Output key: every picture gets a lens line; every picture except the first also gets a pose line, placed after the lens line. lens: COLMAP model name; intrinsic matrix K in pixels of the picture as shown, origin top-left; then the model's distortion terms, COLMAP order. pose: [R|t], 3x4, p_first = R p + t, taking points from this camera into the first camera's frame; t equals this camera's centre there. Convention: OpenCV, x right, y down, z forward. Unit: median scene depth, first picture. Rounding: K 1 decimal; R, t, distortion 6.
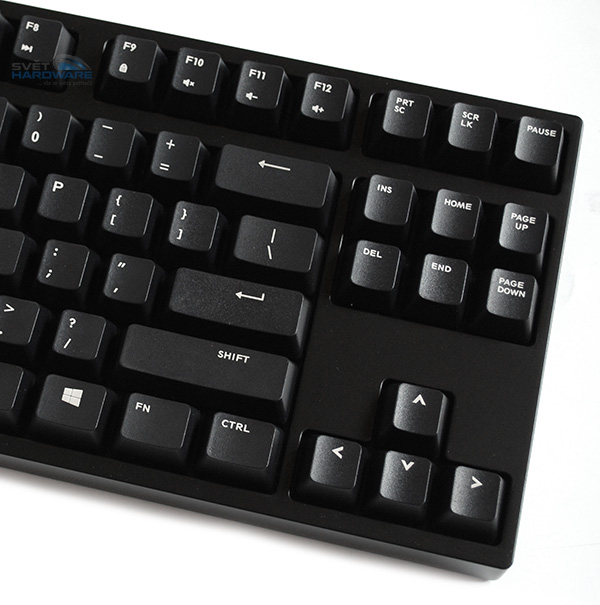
lens RADIAL K [[1289.1, 0, 149.5], [0, 1289.1, 279.4], [0, 0, 1]] dist [-0.027837, 0.005618]
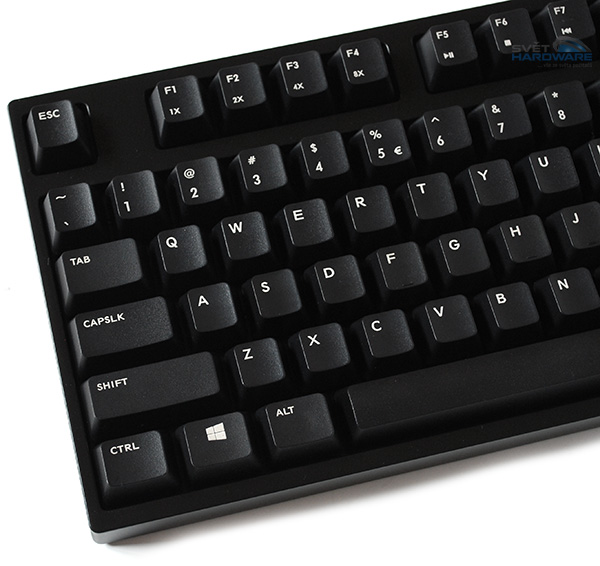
lens RADIAL K [[1248.4, 0, 300.0], [0, 1248.4, 283.0], [0, 0, 1]] dist [-0.015544, 0.038388]
pose [[0.896689, -0.413970, 0.156774, -0.140241], [0.414037, 0.909632, 0.033796, -0.030718], [-0.156598, 0.034606, 0.987056, 0.010704]]
